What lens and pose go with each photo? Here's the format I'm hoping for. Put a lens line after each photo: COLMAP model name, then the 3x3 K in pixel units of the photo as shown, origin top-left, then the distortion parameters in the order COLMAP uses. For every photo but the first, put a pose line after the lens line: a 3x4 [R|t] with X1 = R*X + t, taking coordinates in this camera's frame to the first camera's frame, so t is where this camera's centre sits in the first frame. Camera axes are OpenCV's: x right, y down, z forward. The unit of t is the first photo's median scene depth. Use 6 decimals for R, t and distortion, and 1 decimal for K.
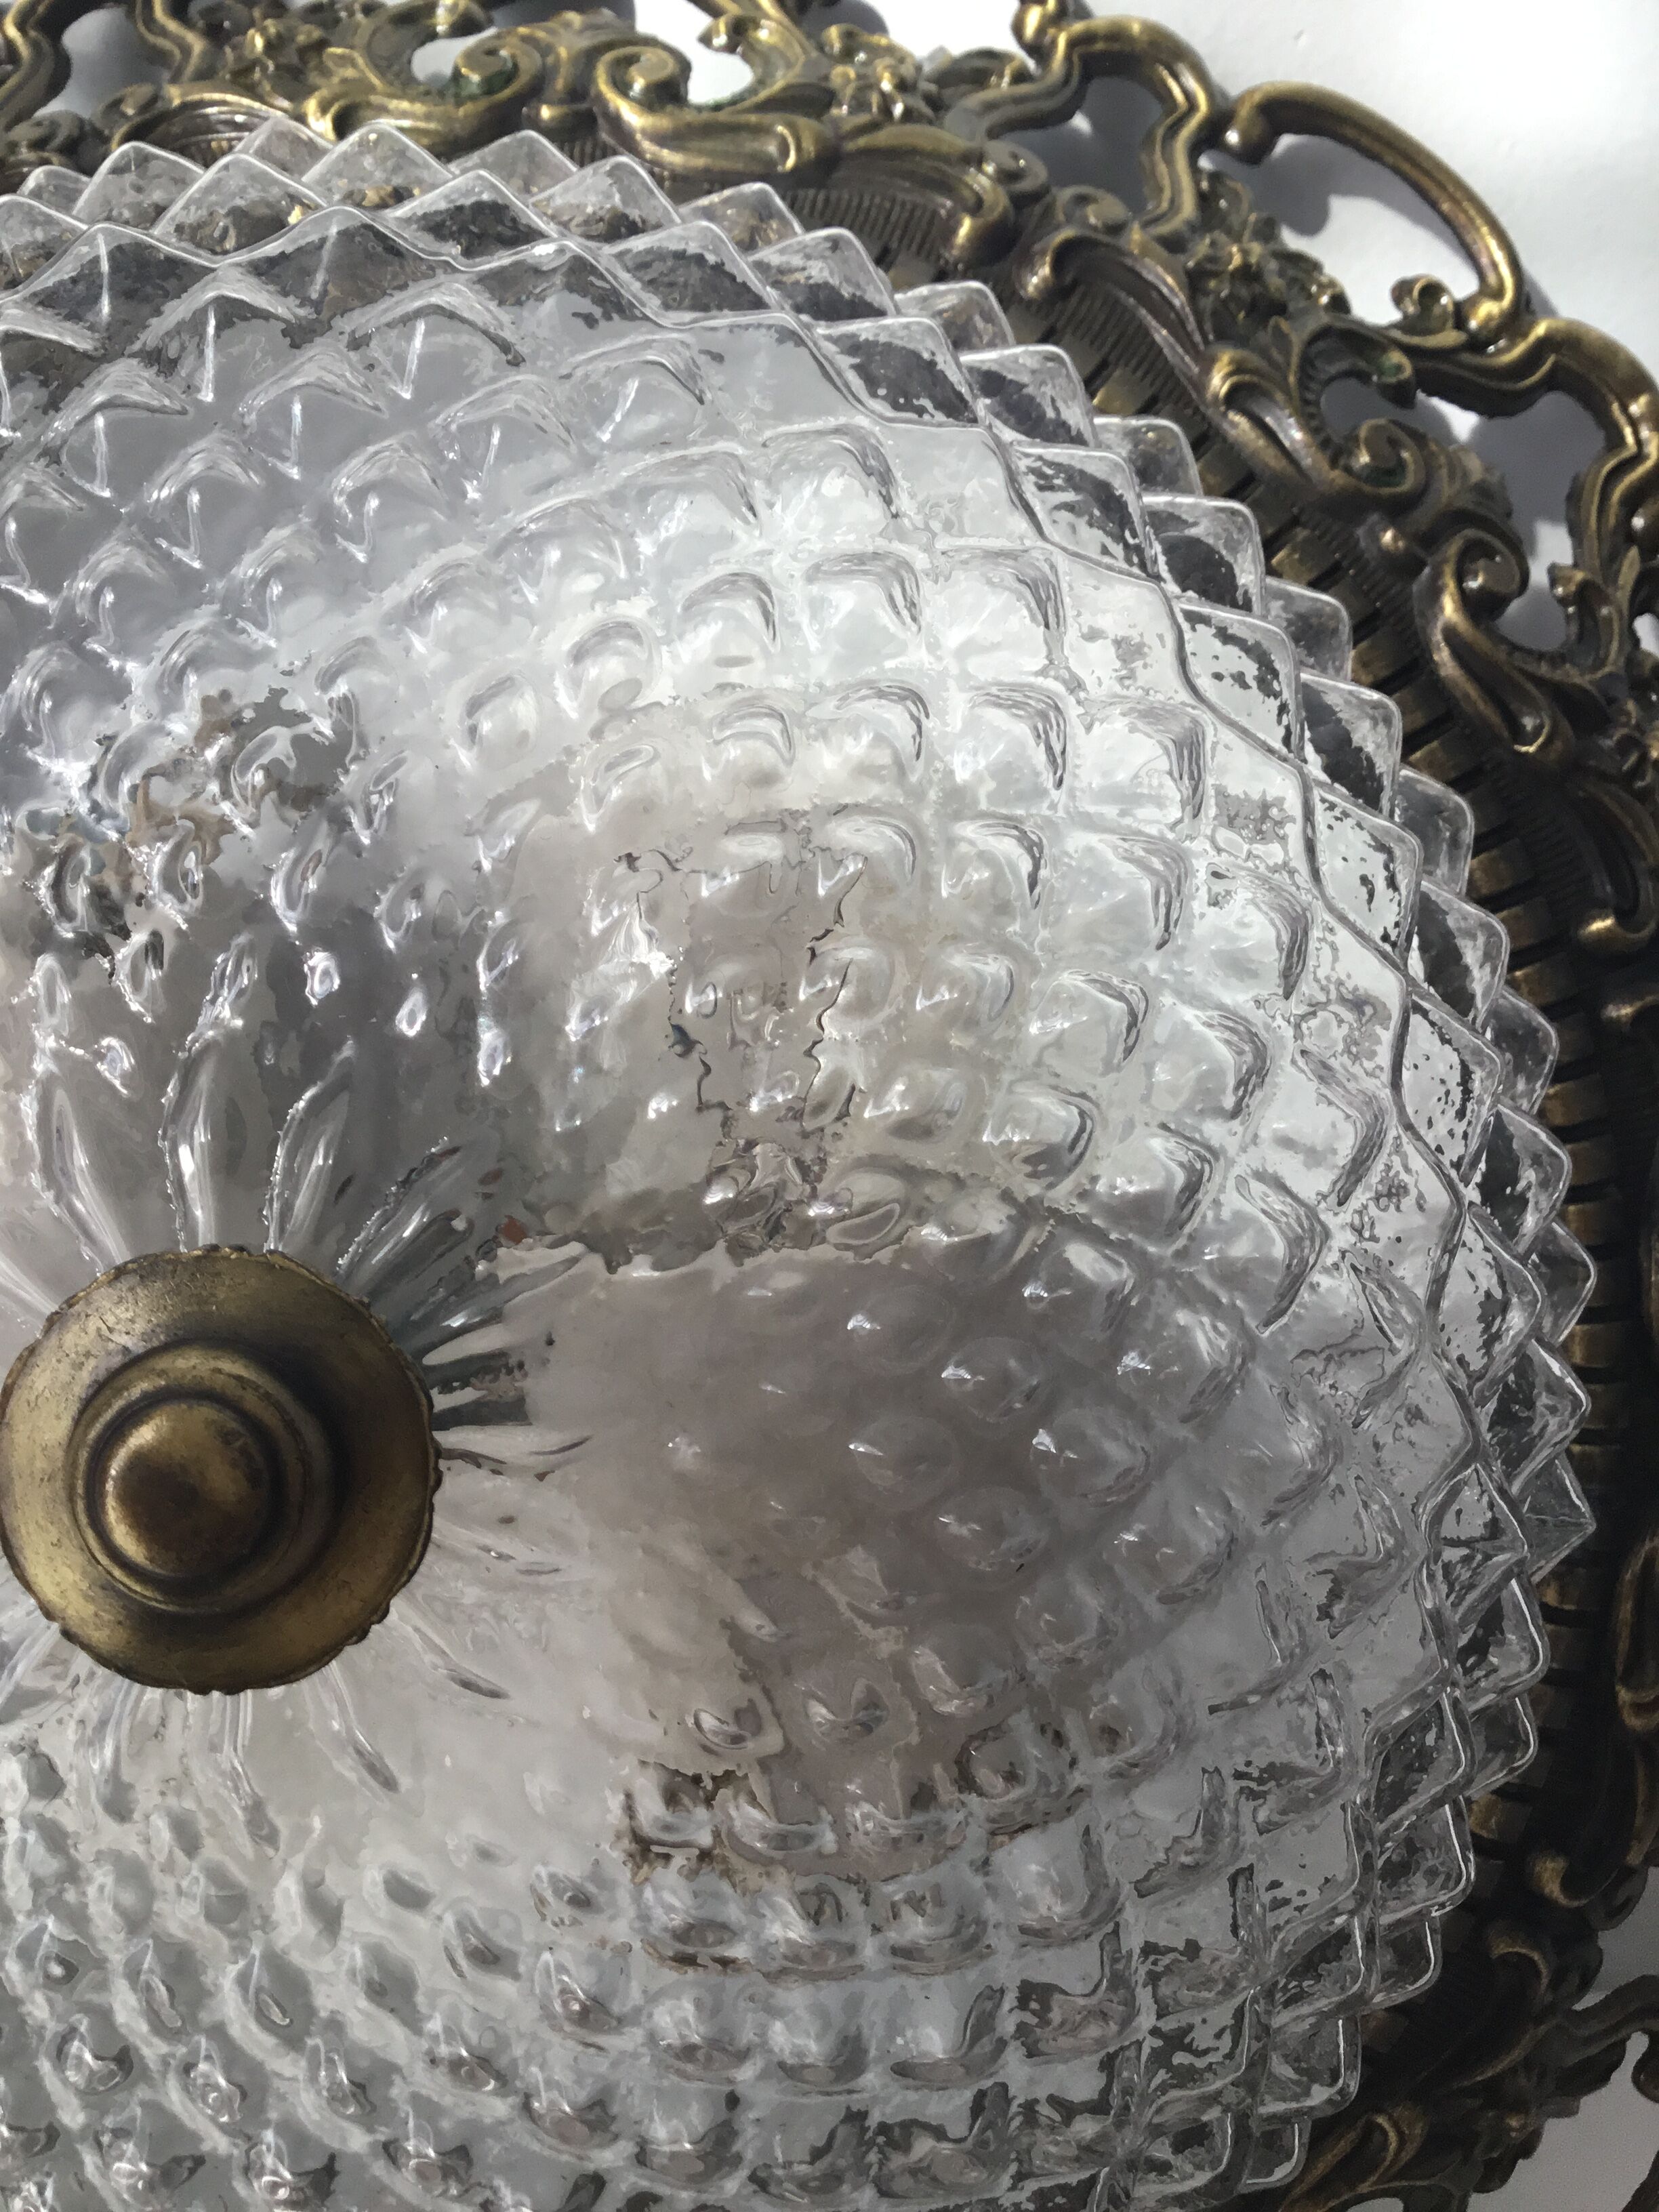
lens RADIAL K [[2092.2, 0, 829.5], [0, 2092.2, 1106.0], [0, 0, 1]] dist [0.124232, -0.326833]
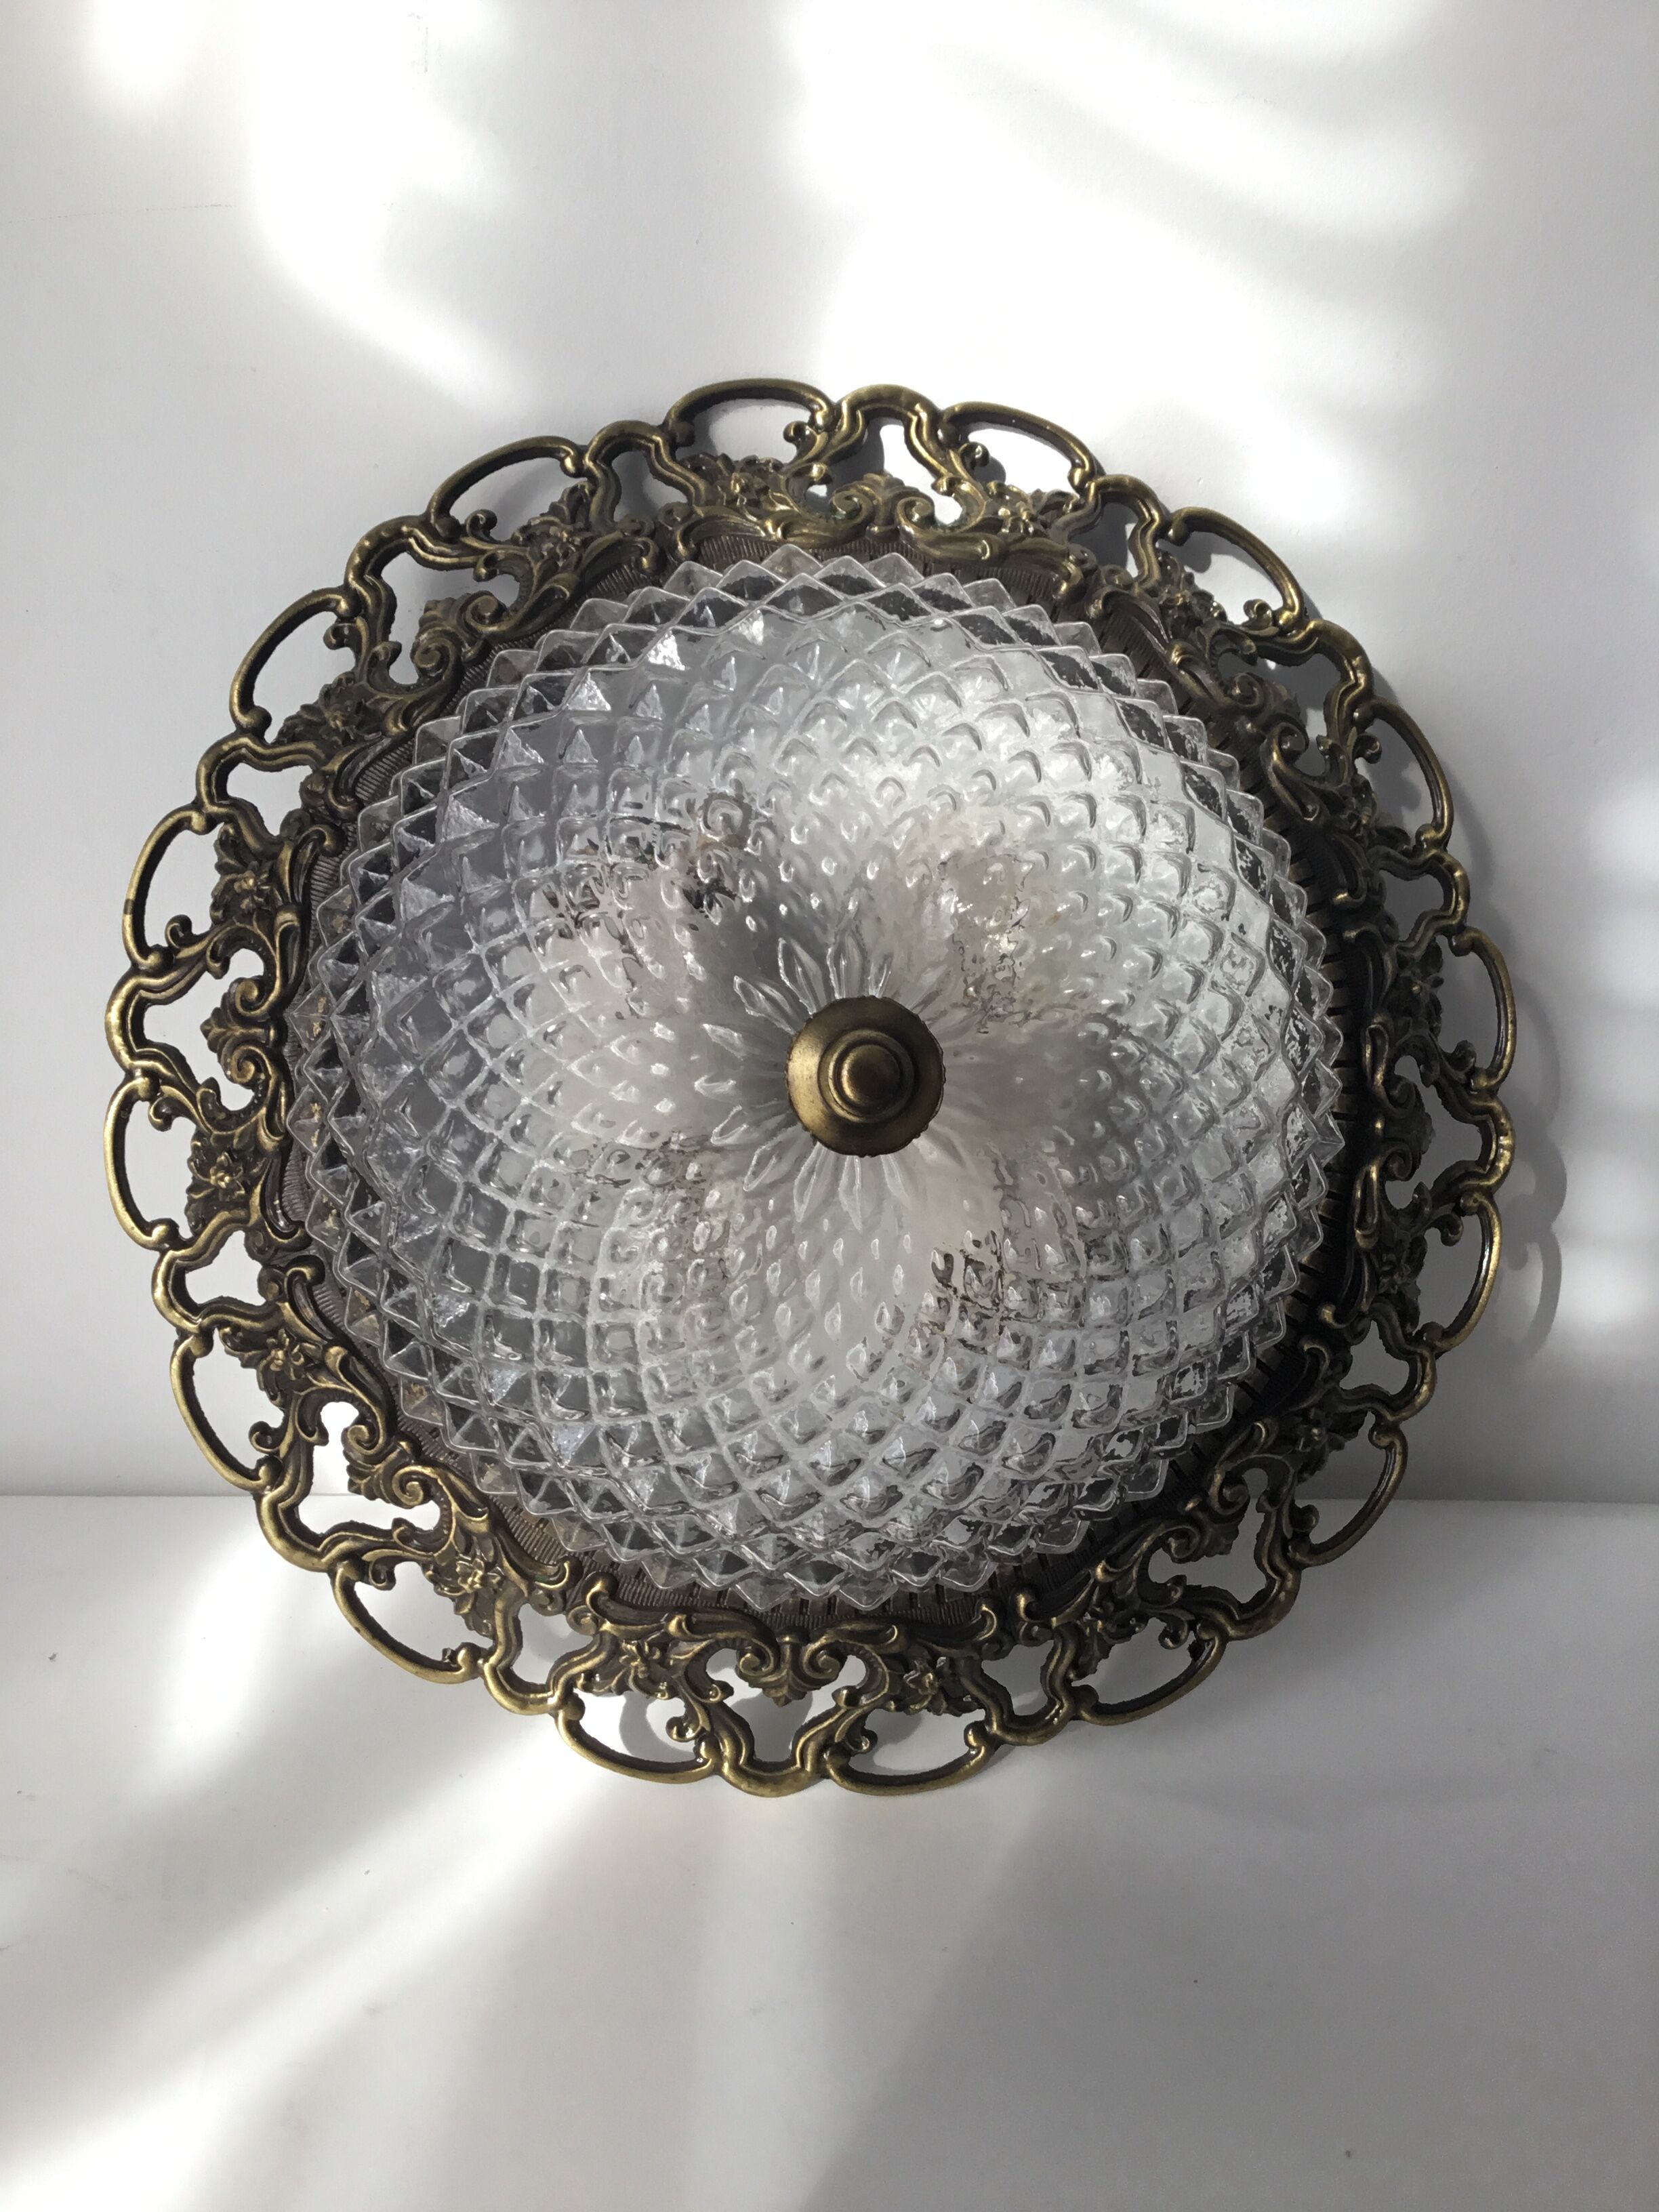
lens RADIAL K [[2092.2, 0, 829.5], [0, 2092.2, 1106.0], [0, 0, 1]] dist [0.124232, -0.326833]
pose [[0.993306, -0.007571, 0.115268, -0.442332], [0.010546, 0.999626, -0.025226, 0.189186], [-0.115034, 0.026273, 0.993014, -1.171453]]
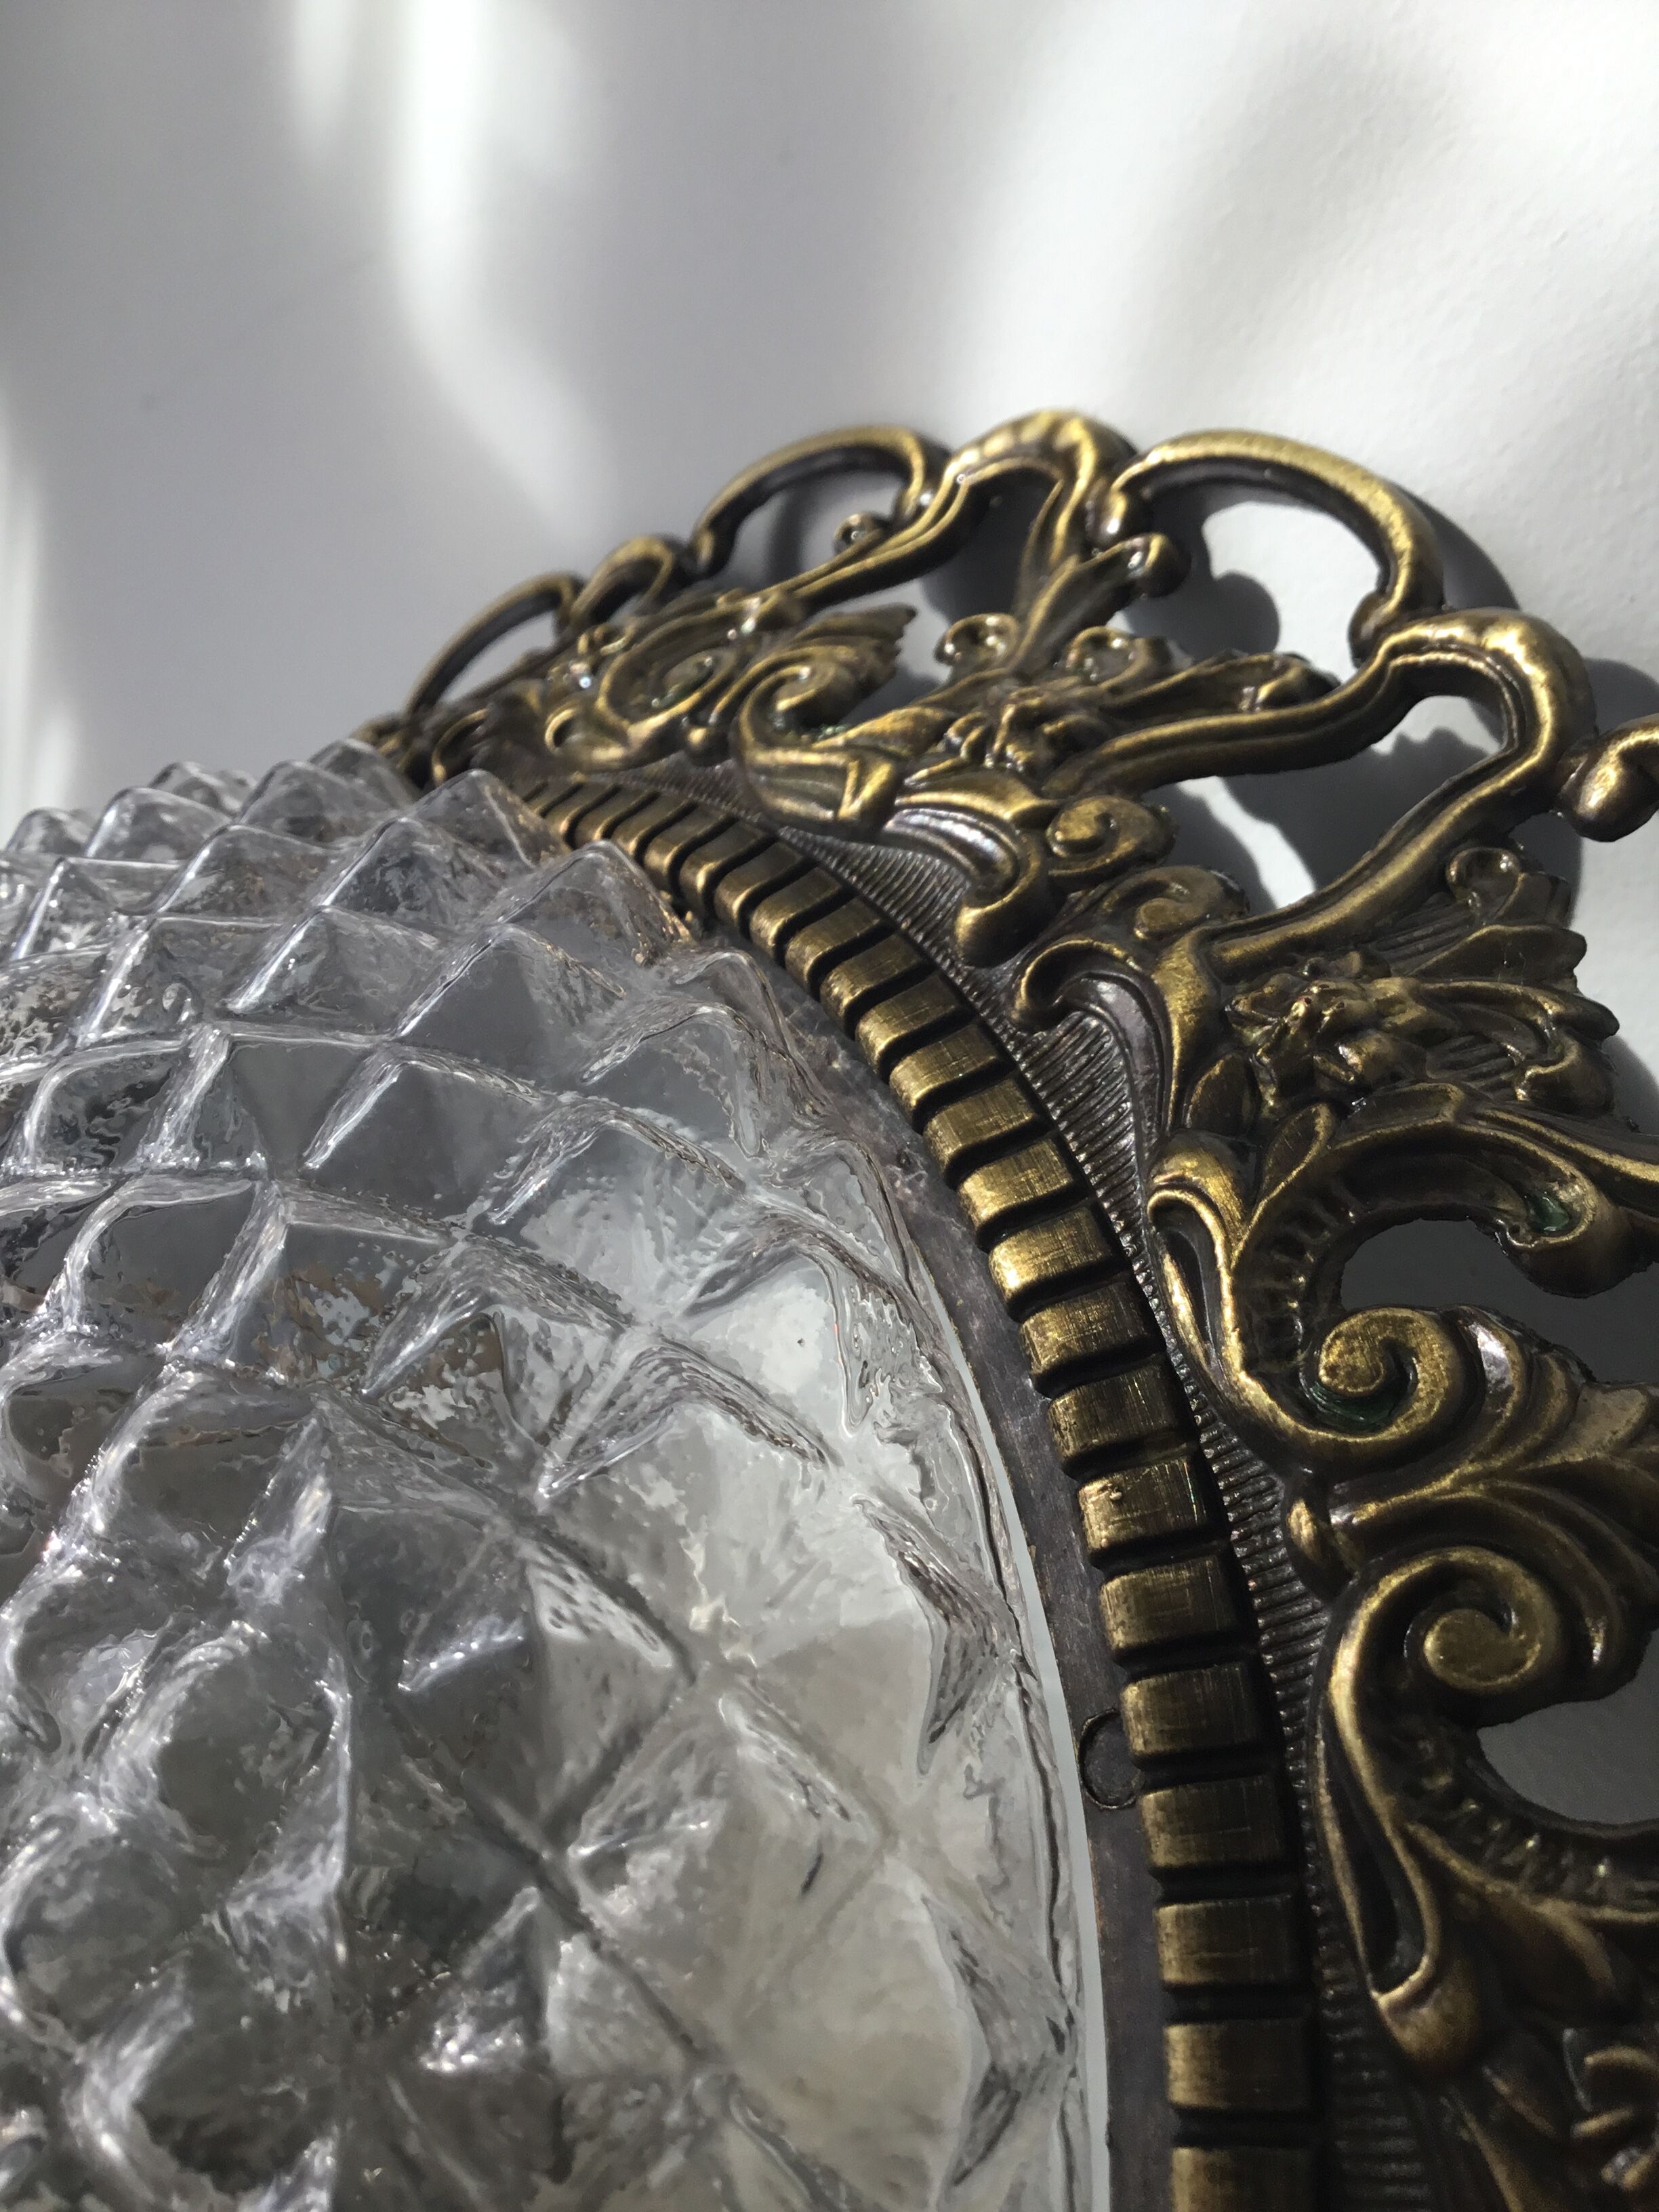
lens RADIAL K [[2092.2, 0, 829.5], [0, 2092.2, 1106.0], [0, 0, 1]] dist [0.124232, -0.326833]
pose [[0.620277, 0.176979, -0.764157, 0.589062], [-0.303668, 0.952426, -0.025909, -0.314568], [0.723217, 0.248121, 0.644510, 0.510299]]
